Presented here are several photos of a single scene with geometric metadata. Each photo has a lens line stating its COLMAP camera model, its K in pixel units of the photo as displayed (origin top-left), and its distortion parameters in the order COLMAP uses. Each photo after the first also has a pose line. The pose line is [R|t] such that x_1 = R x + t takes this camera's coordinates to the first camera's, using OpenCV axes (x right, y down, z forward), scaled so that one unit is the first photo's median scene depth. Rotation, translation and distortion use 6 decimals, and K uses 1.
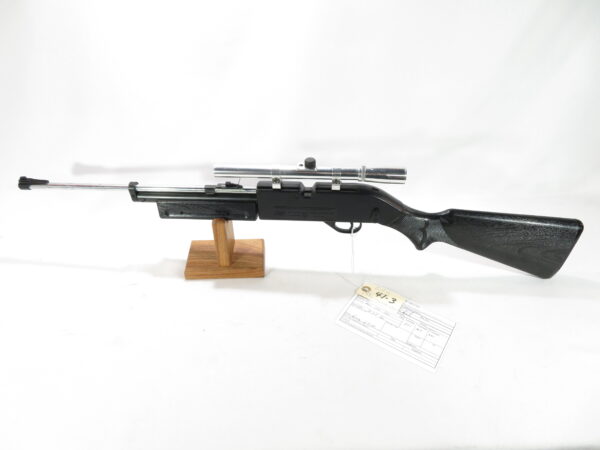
lens RADIAL K [[431.0, 0, 300.0], [0, 431.0, 225.0], [0, 0, 1]] dist [-0.001094, -0.002452]
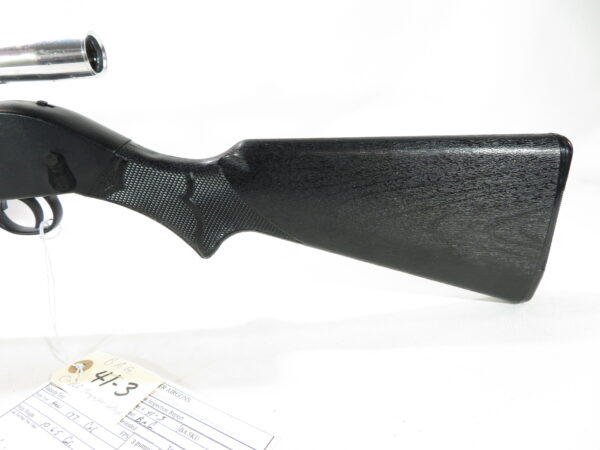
lens RADIAL K [[431.0, 0, 300.0], [0, 431.0, 225.0], [0, 0, 1]] dist [-0.001094, -0.002452]
pose [[0.995101, -0.098830, 0.002620, 0.382779], [0.096515, 0.965368, -0.242382, 0.142978], [0.021425, 0.241447, 0.970177, 0.599309]]
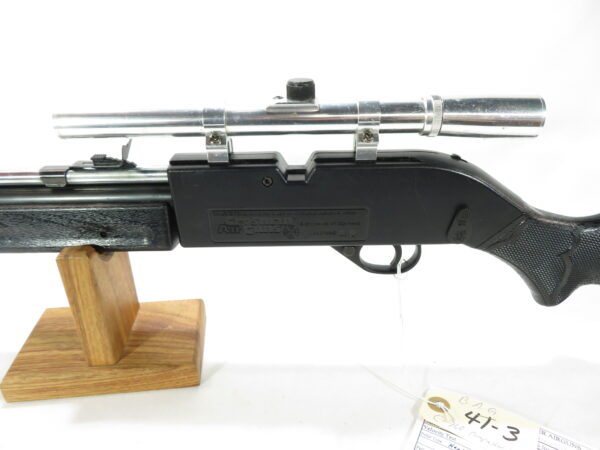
lens RADIAL K [[431.0, 0, 300.0], [0, 431.0, 225.0], [0, 0, 1]] dist [-0.001094, -0.002452]
pose [[0.996697, -0.029297, 0.075740, -0.010115], [0.041156, 0.986244, -0.160093, 0.037611], [-0.070008, 0.162681, 0.984192, 0.580716]]
